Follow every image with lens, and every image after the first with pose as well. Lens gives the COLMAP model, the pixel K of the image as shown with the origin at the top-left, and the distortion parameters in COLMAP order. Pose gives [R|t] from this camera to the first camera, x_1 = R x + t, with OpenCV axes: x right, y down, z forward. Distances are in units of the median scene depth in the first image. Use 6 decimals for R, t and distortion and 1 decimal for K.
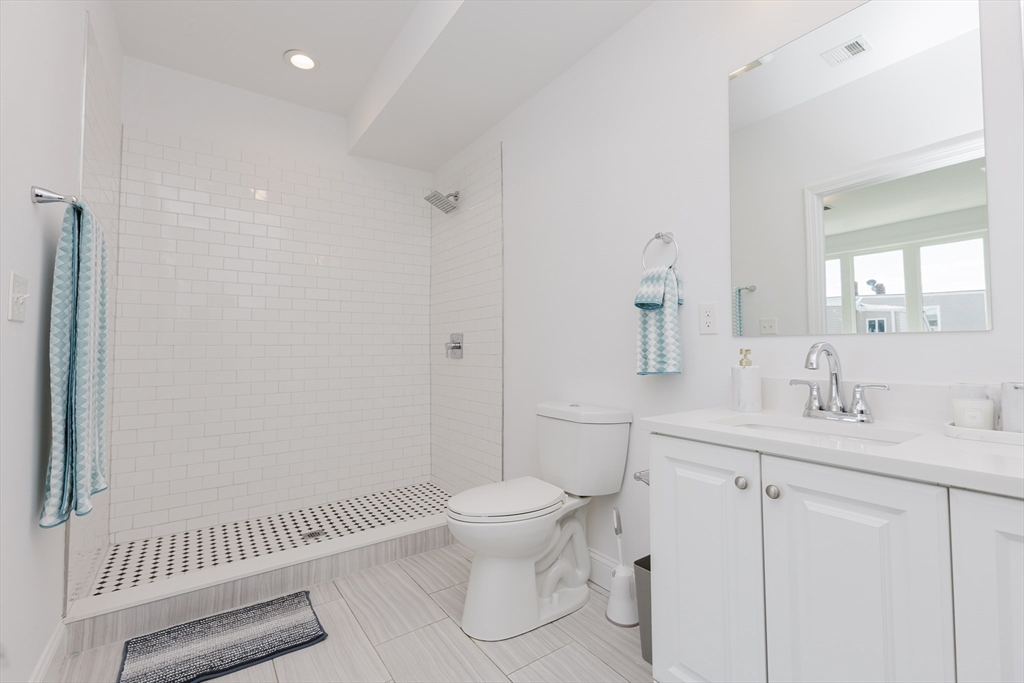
lens RADIAL K [[444.0, 0, 516.5], [0, 444.0, 331.4], [0, 0, 1]] dist [-0.000403, 0.000348]
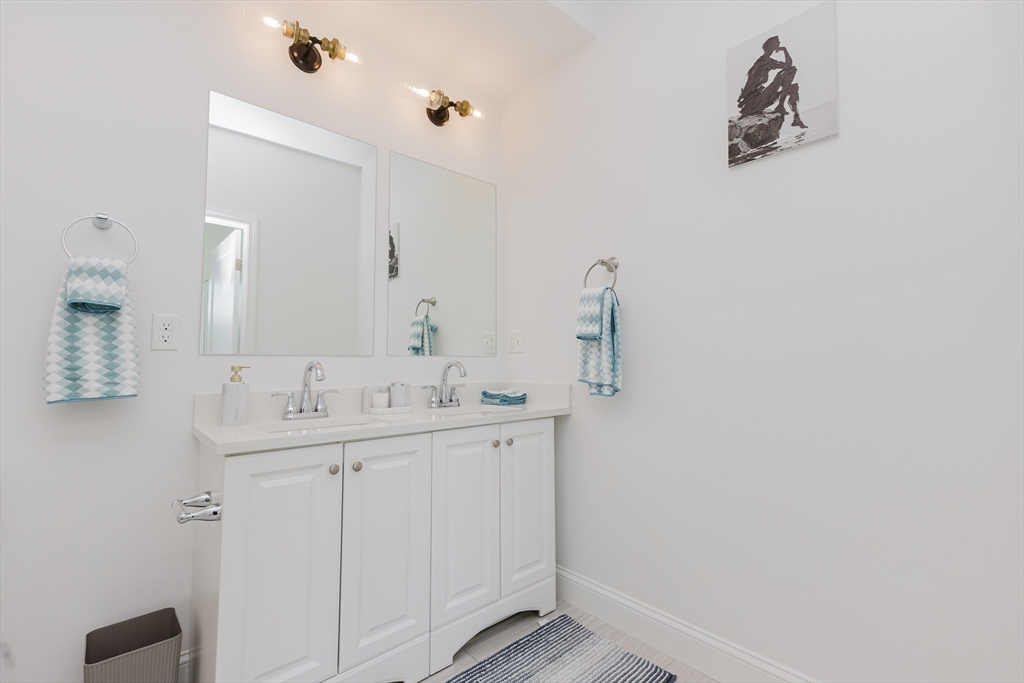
lens RADIAL K [[444.0, 0, 516.5], [0, 444.0, 331.4], [0, 0, 1]] dist [-0.000403, 0.000348]
pose [[-0.117483, 0.076980, 0.990087, -0.528230], [-0.035524, 0.996027, -0.081658, 0.017067], [-0.992439, -0.044766, -0.114281, 0.389800]]
